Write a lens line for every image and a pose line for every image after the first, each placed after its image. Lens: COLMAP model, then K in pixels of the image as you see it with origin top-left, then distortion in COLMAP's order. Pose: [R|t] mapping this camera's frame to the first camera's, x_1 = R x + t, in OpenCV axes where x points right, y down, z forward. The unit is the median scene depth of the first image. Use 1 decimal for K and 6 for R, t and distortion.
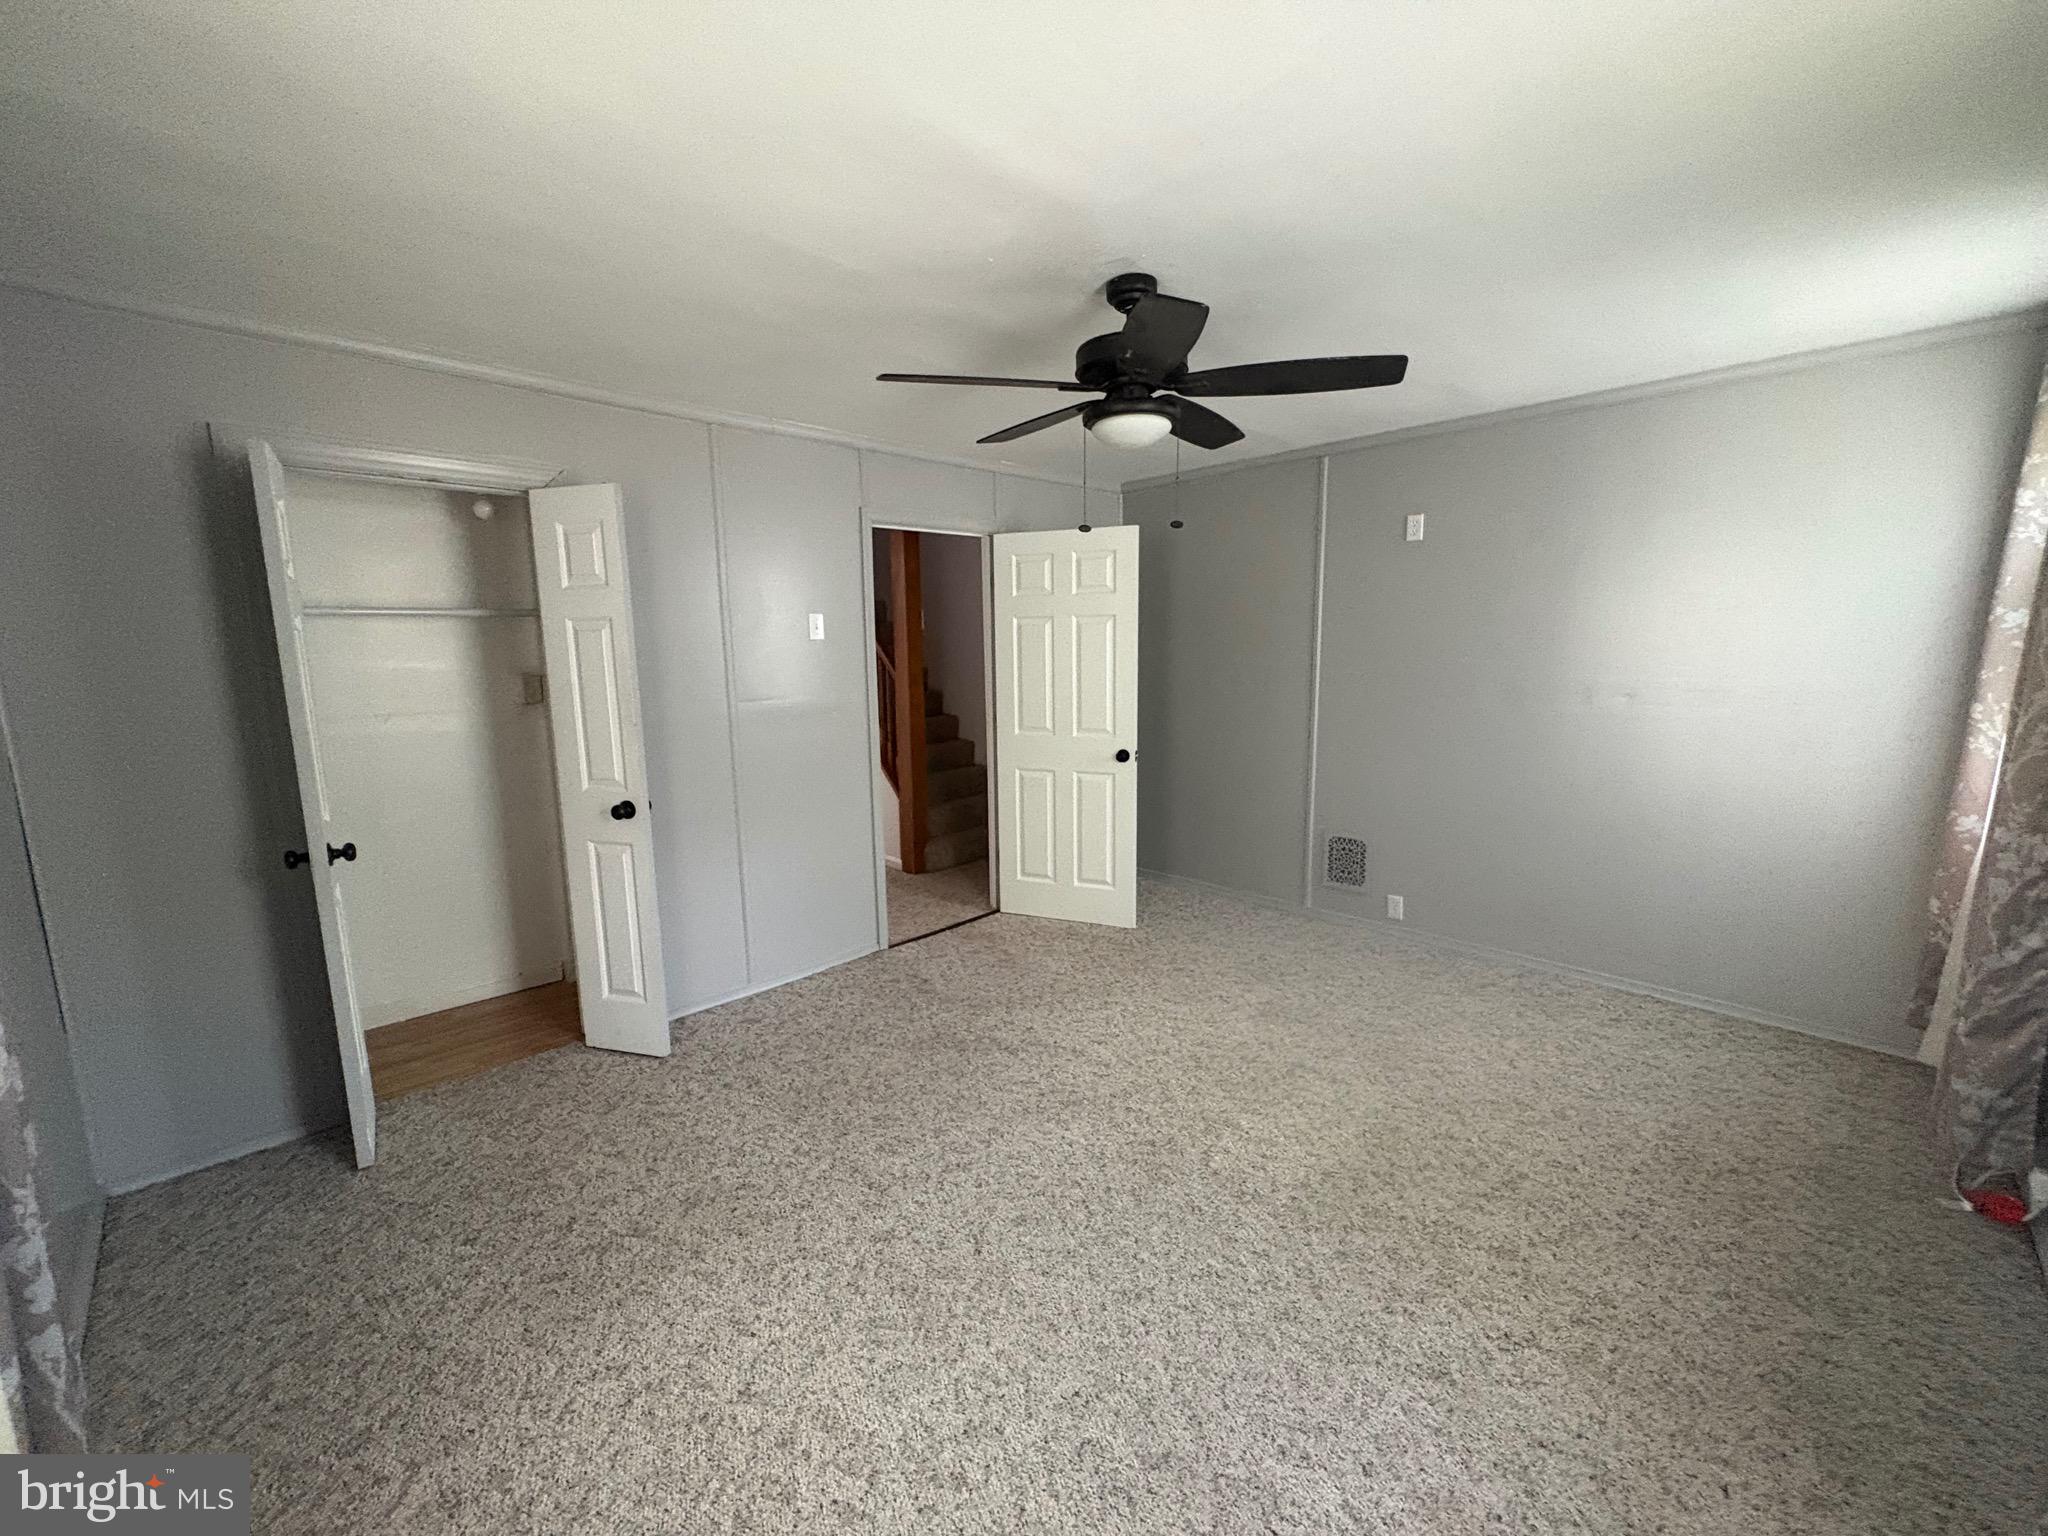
lens RADIAL K [[821.2, 0, 1020.9], [0, 821.2, 766.9], [0, 0, 1]] dist [-0.000757, 0.000381]
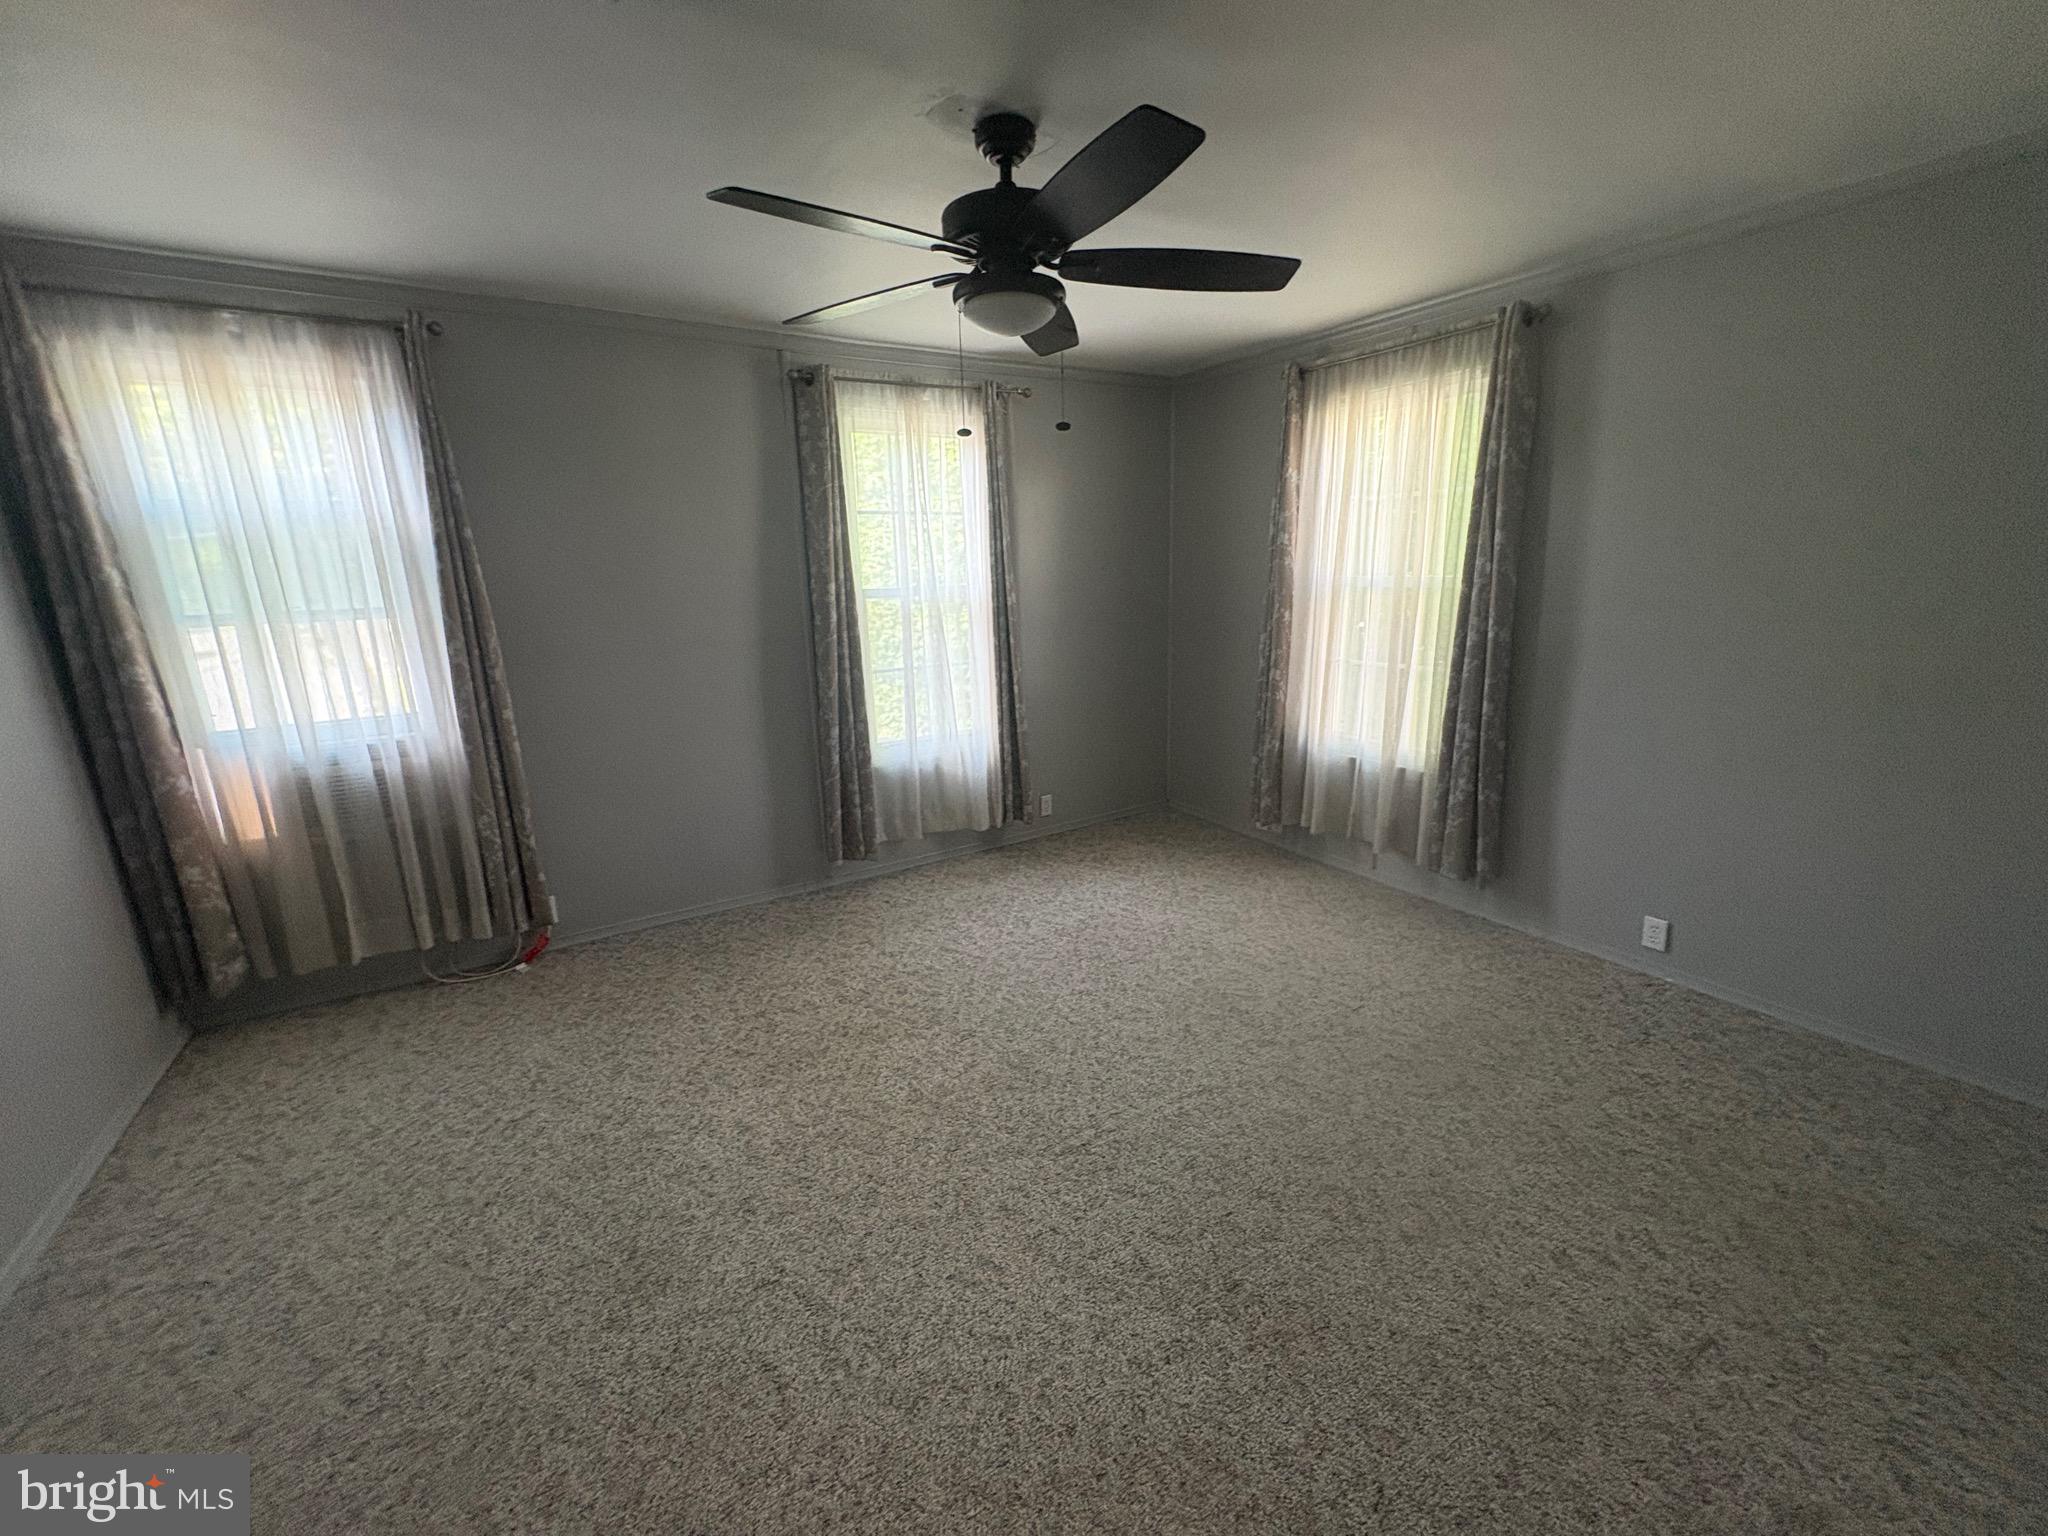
lens RADIAL K [[821.2, 0, 1020.9], [0, 821.2, 766.9], [0, 0, 1]] dist [-0.000757, 0.000381]
pose [[-0.975201, -0.015039, 0.220808, -0.054088], [0.072520, 0.920895, 0.383005, -0.230974], [-0.209101, 0.389520, -0.896968, 1.490333]]
